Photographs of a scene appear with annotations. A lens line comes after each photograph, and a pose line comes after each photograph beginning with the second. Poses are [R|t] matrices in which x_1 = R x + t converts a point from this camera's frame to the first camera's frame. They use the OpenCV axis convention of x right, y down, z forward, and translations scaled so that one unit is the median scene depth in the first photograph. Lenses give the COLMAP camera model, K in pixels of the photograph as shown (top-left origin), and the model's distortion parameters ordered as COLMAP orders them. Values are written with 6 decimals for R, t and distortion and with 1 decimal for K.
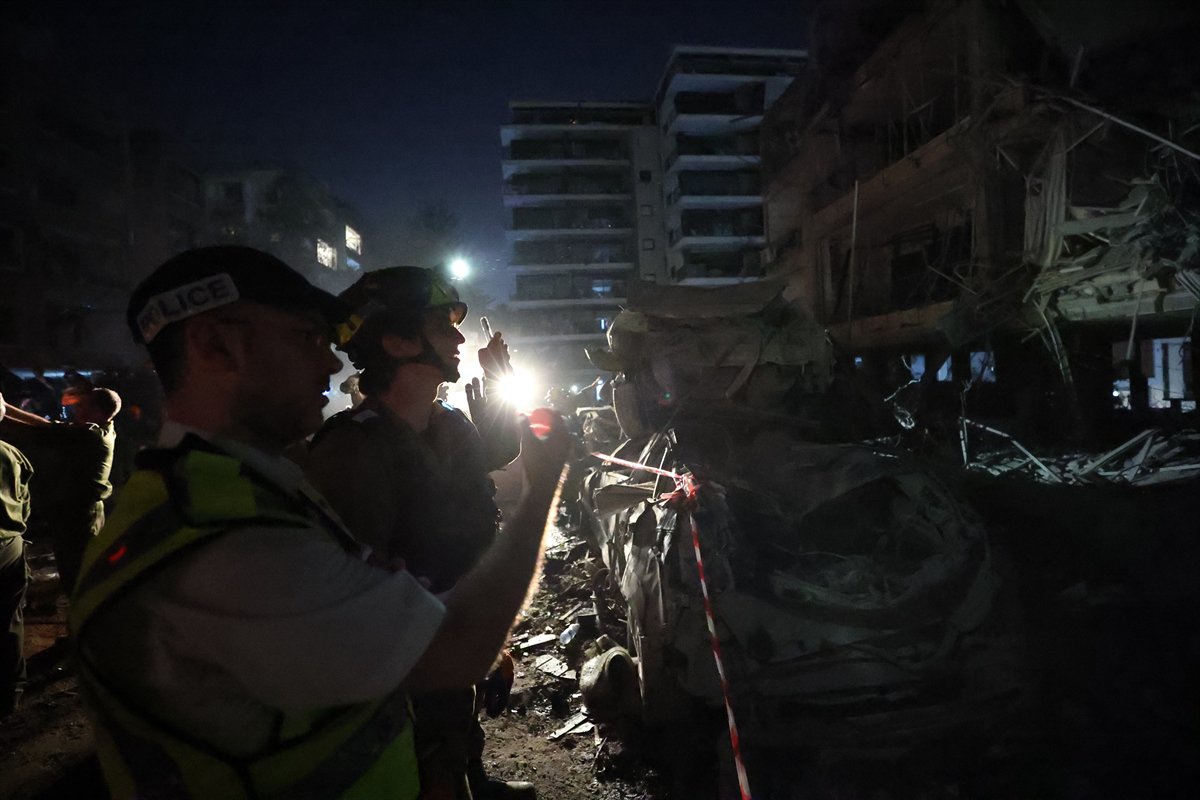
lens RADIAL K [[551.3, 0, 588.0], [0, 551.3, 393.0], [0, 0, 1]] dist [-0.039587, 0.009469]
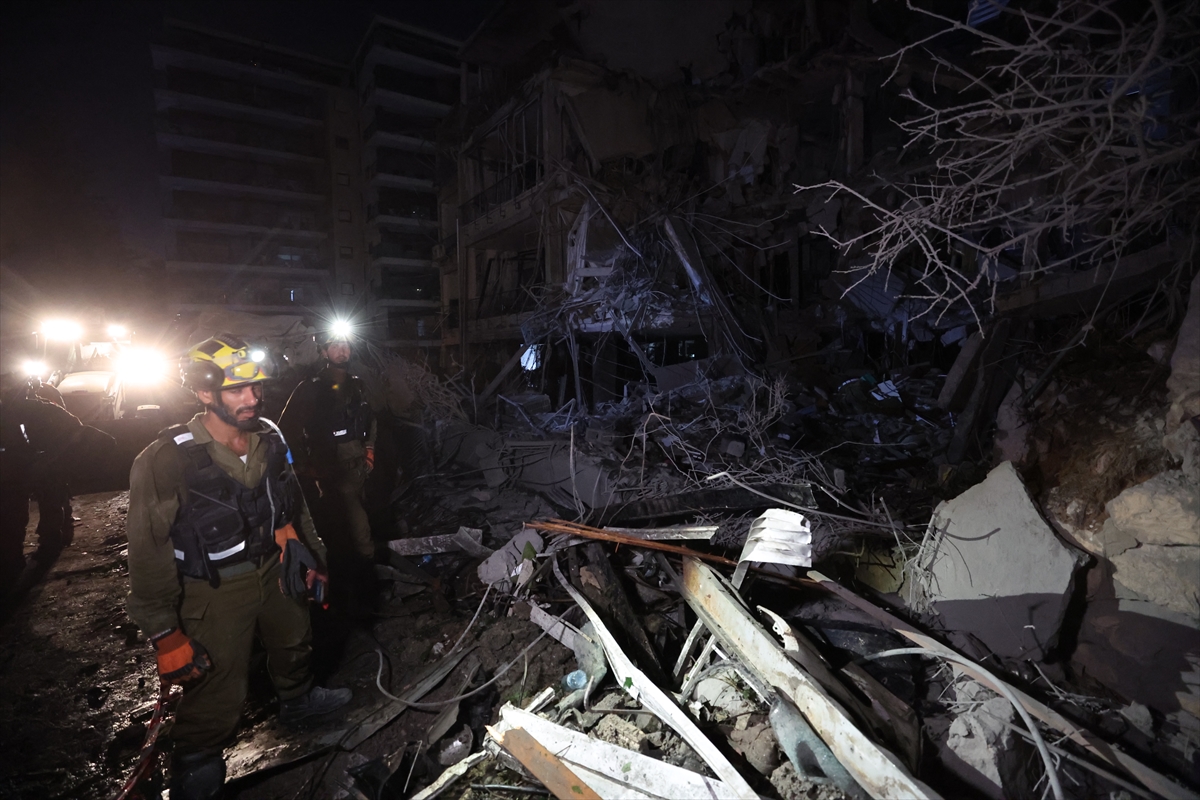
lens RADIAL K [[551.3, 0, 597.3], [0, 551.3, 401.8], [0, 0, 1]] dist [-0.039587, 0.009469]
pose [[0.867410, -0.009893, 0.497496, 0.139529], [-0.016833, 0.998647, 0.049208, -0.011382], [-0.497309, -0.051058, 0.866070, -0.442716]]
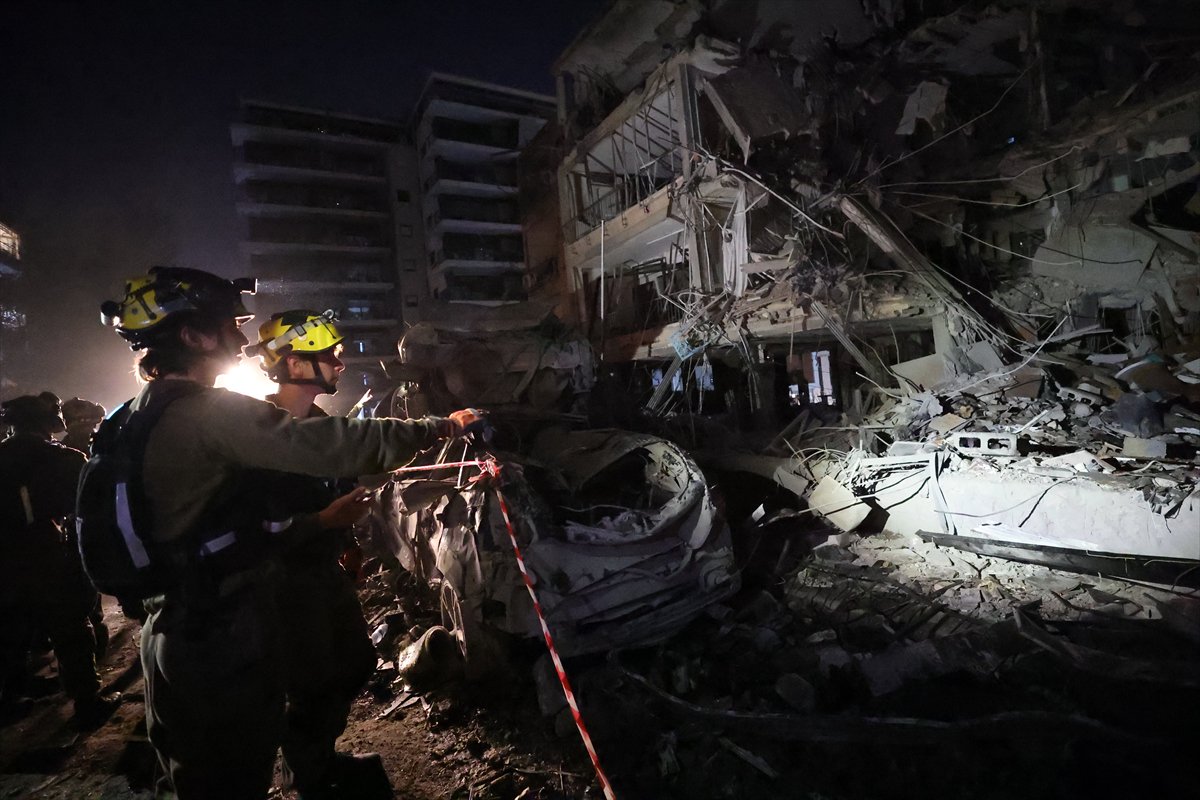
lens RADIAL K [[551.3, 0, 596.5], [0, 551.3, 390.5], [0, 0, 1]] dist [-0.039587, 0.009469]
pose [[0.906985, -0.039185, 0.419337, -0.040304], [0.058098, 0.997784, -0.032423, 0.020180], [-0.417137, 0.053770, 0.907252, -0.070242]]
